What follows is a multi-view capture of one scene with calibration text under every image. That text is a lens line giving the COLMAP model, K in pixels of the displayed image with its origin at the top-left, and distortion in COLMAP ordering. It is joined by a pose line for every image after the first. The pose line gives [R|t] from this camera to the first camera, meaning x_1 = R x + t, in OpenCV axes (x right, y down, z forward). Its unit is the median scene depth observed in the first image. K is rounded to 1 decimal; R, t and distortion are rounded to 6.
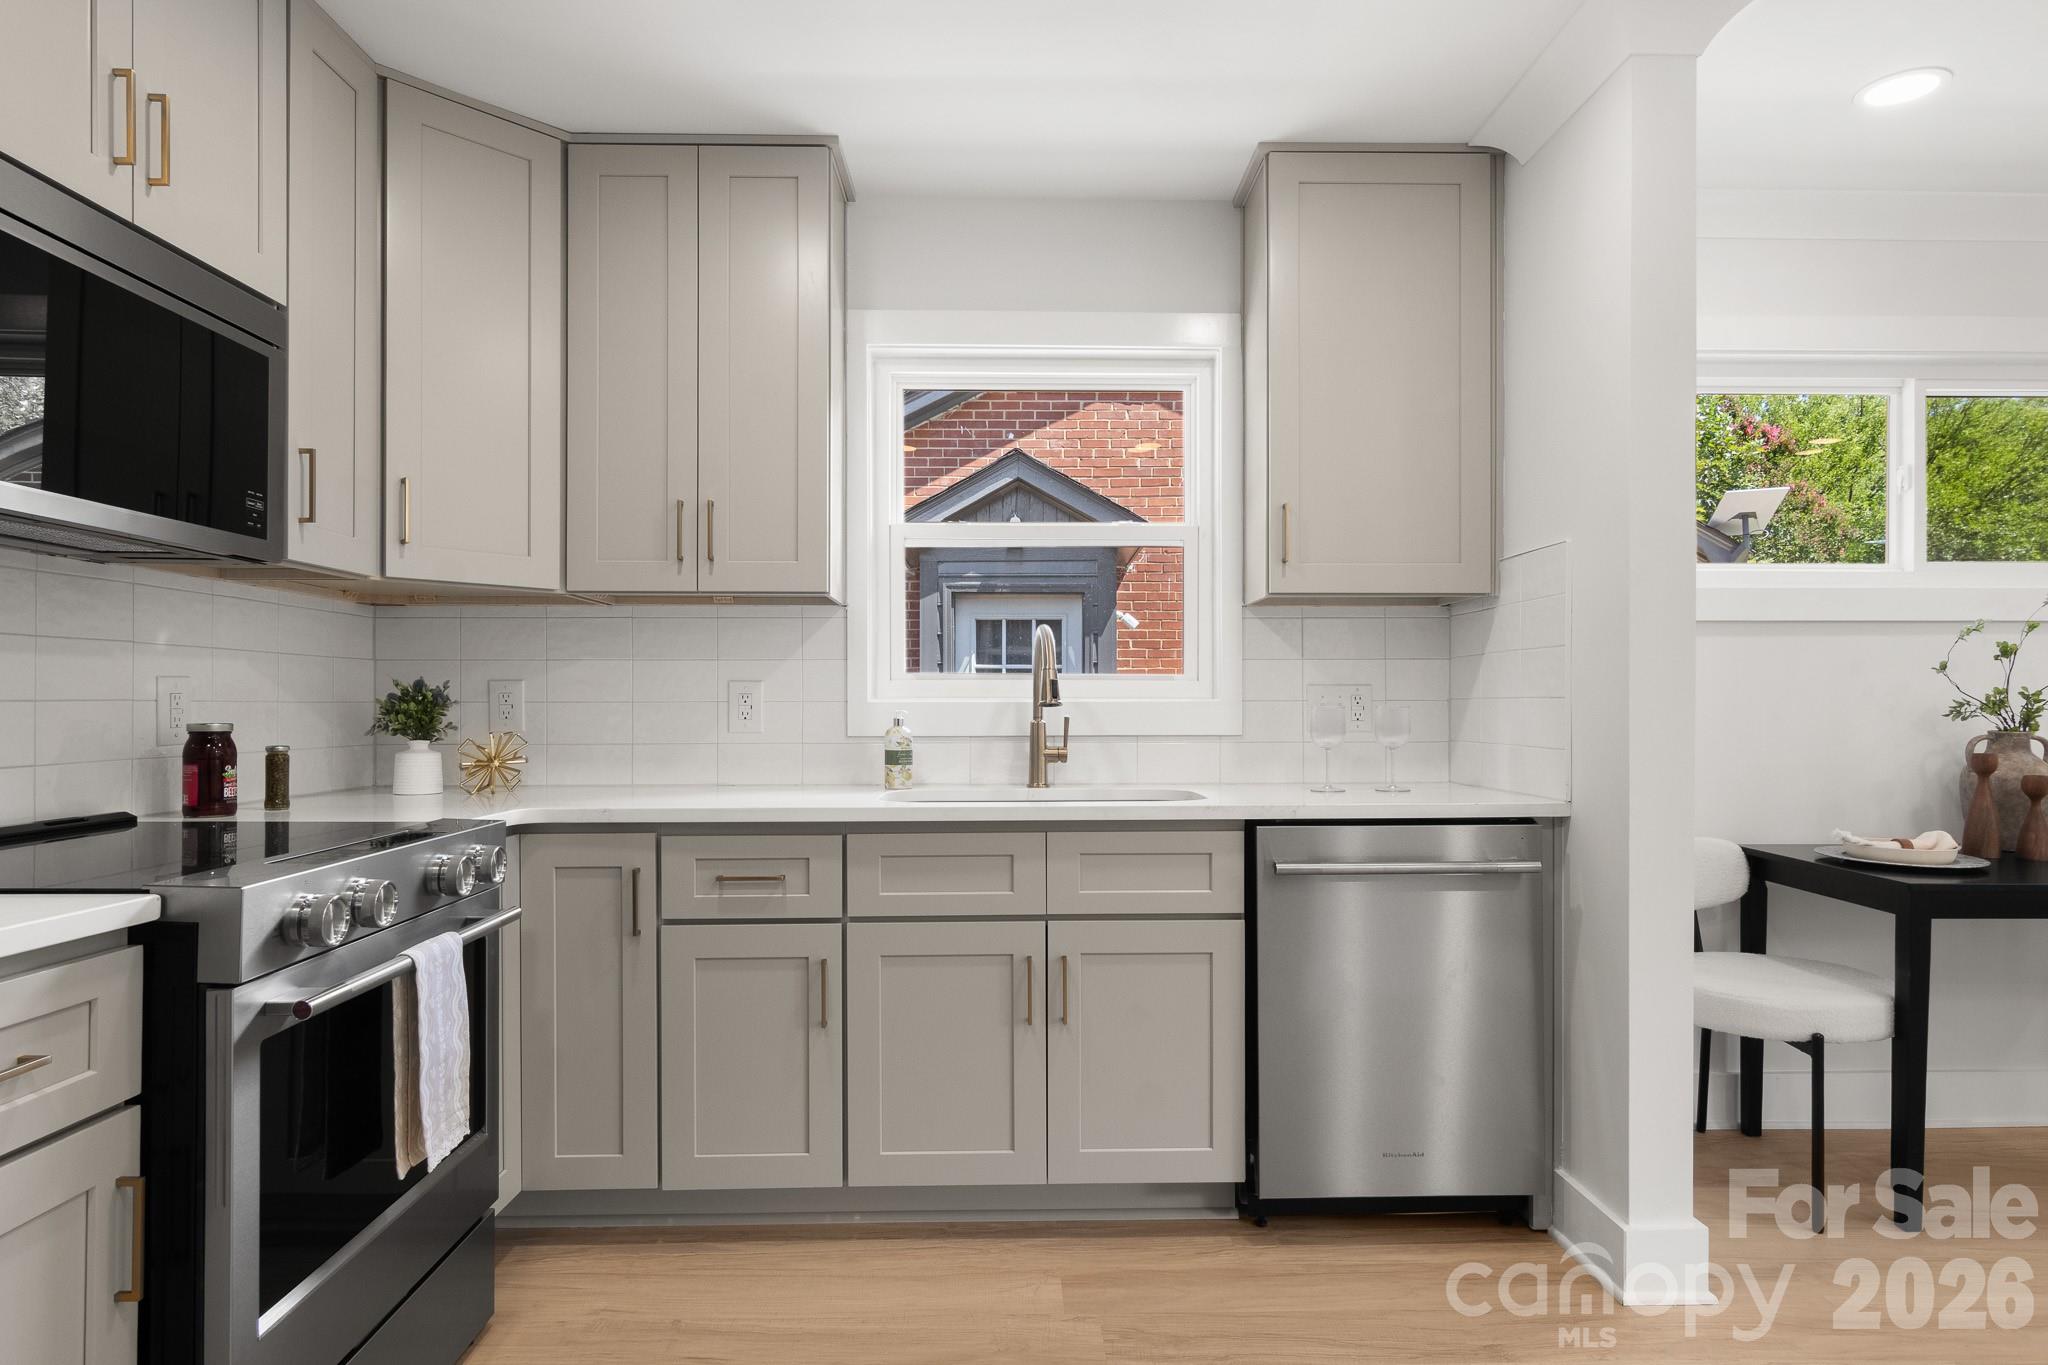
lens RADIAL K [[1168.8, 0, 1026.4], [0, 1168.8, 702.9], [0, 0, 1]] dist [-0.001343, 0.001586]
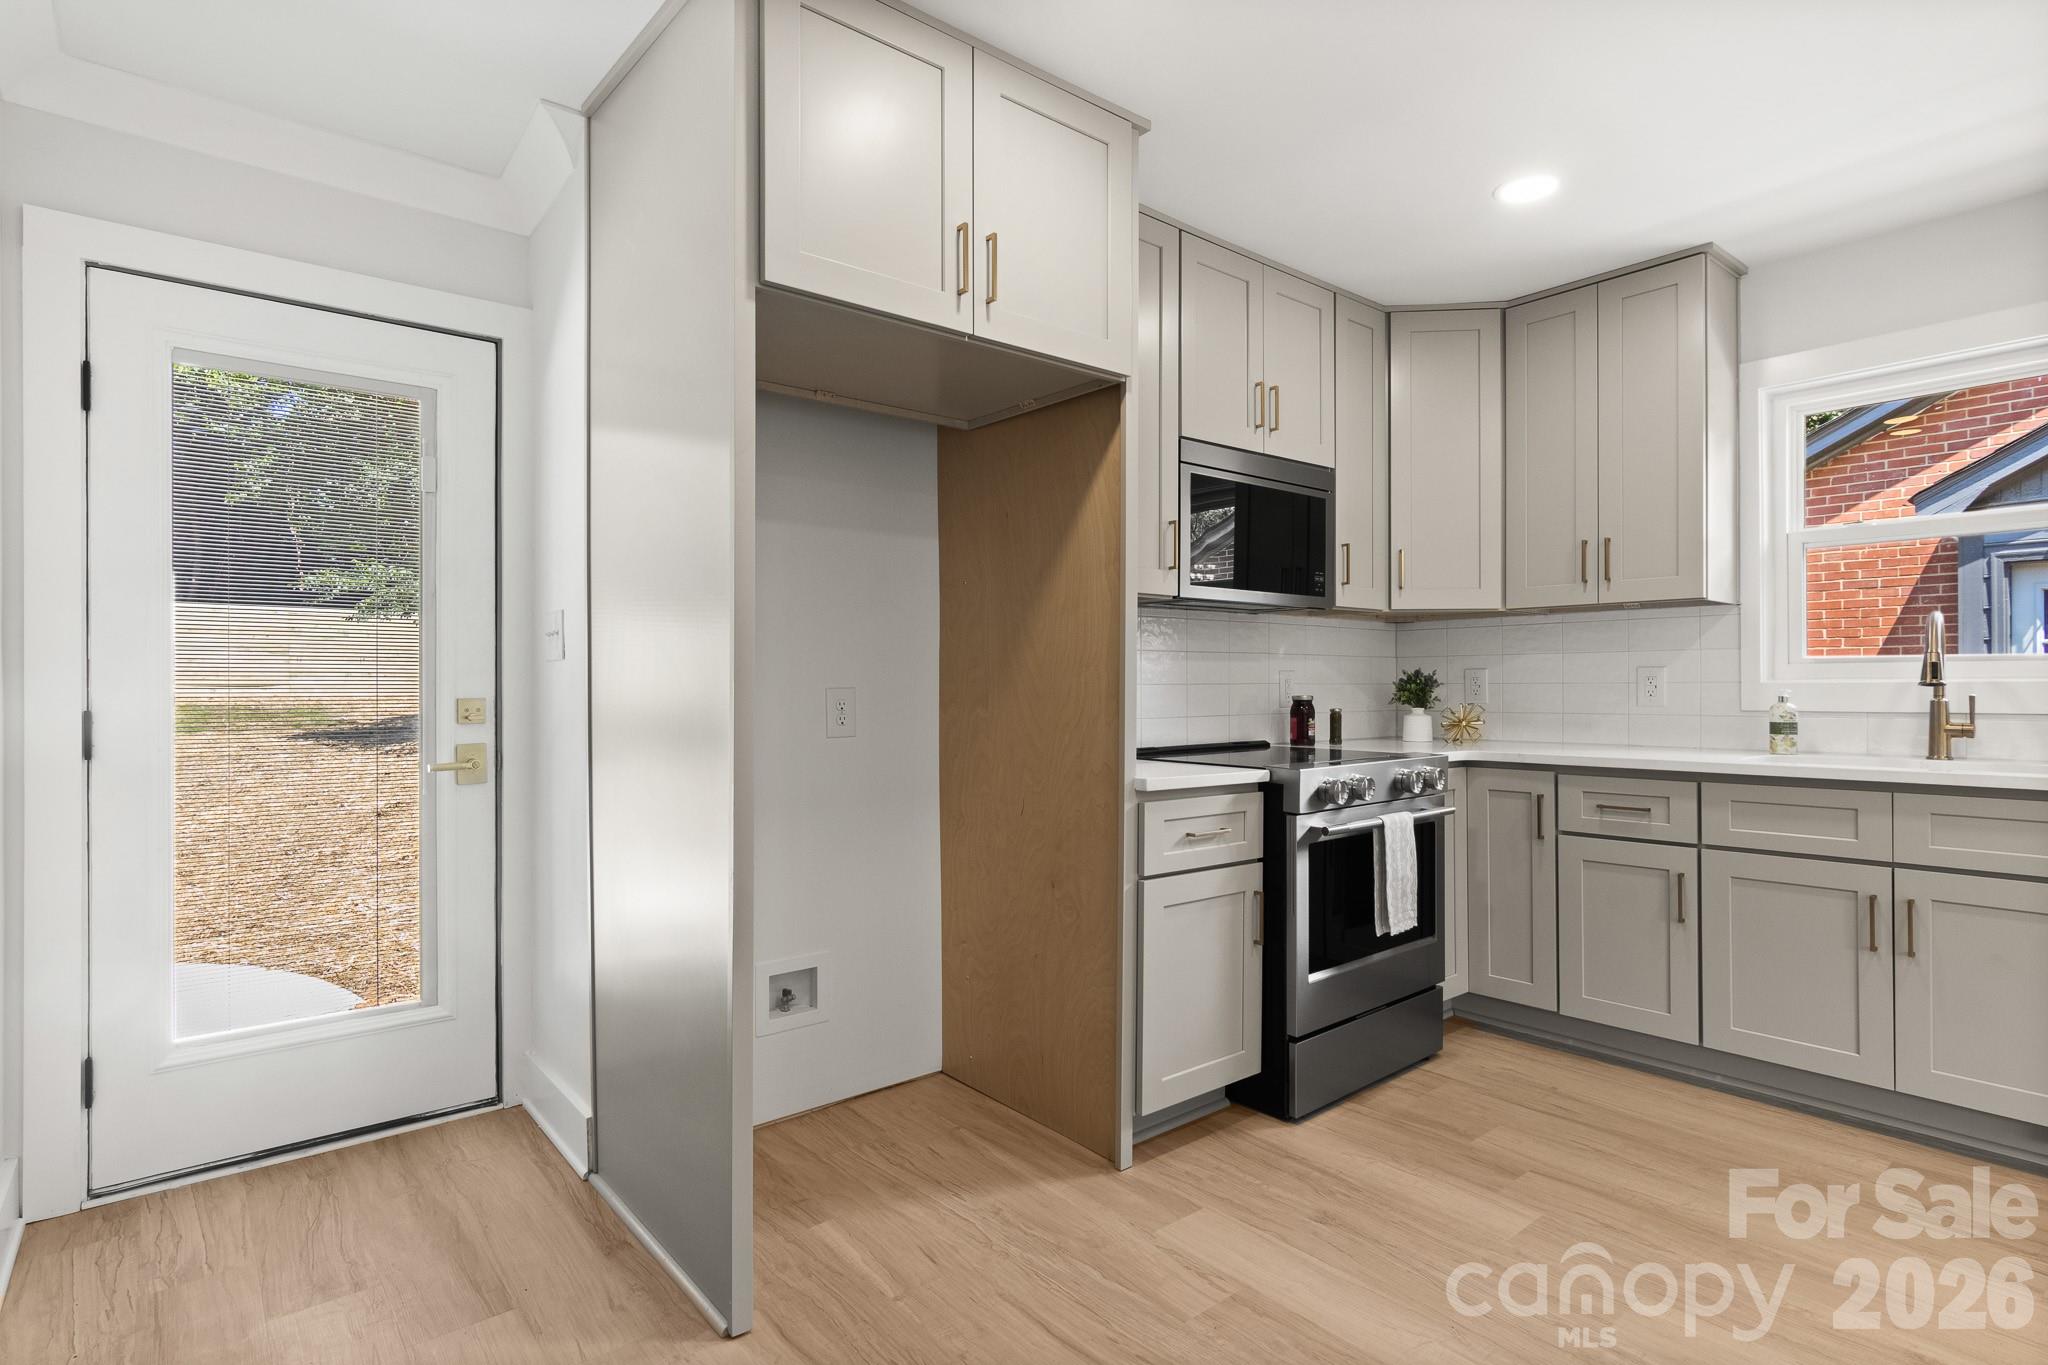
lens RADIAL K [[1030.4, 0, 1024.0], [0, 1030.4, 682.5], [0, 0, 1]] dist [-0.001506, -0.000304]
pose [[0.614675, -0.003917, -0.788771, 0.299586], [0.003512, 0.999991, -0.002229, -0.001264], [0.788773, -0.001400, 0.614683, -0.332521]]
